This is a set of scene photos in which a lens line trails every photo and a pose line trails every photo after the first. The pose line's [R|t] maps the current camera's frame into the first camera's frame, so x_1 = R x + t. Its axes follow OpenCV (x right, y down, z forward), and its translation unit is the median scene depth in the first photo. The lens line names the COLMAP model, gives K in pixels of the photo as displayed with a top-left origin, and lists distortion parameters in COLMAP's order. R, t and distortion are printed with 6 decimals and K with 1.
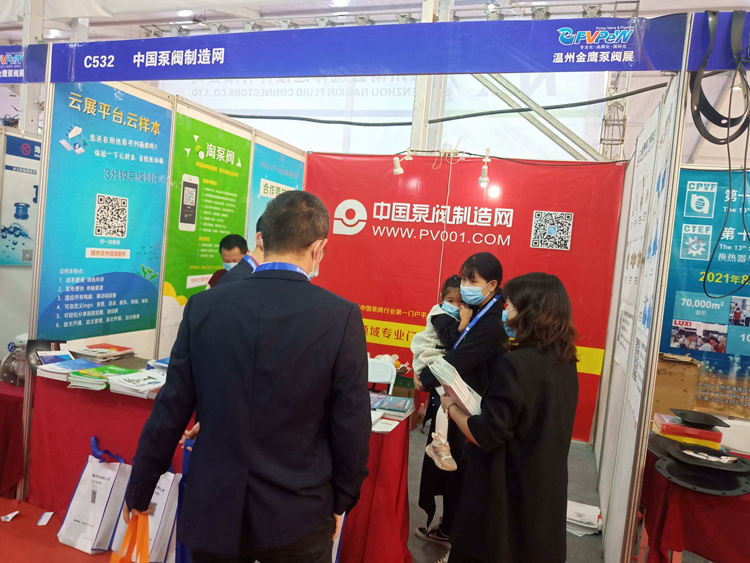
lens RADIAL K [[407.8, 0, 407.5], [0, 407.8, 271.9], [0, 0, 1]] dist [-0.001239, -0.001743]
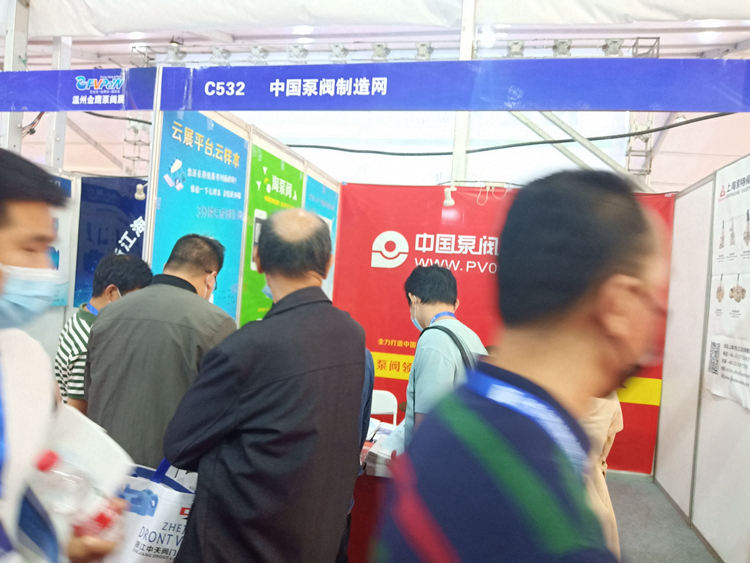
lens RADIAL K [[410.8, 0, 404.3], [0, 410.8, 284.5], [0, 0, 1]] dist [-0.001116, -0.000190]
pose [[0.996144, -0.021265, 0.085115, -0.286695], [0.023841, 0.999284, -0.029372, -0.034401], [-0.084429, 0.031288, 0.995938, 0.055000]]
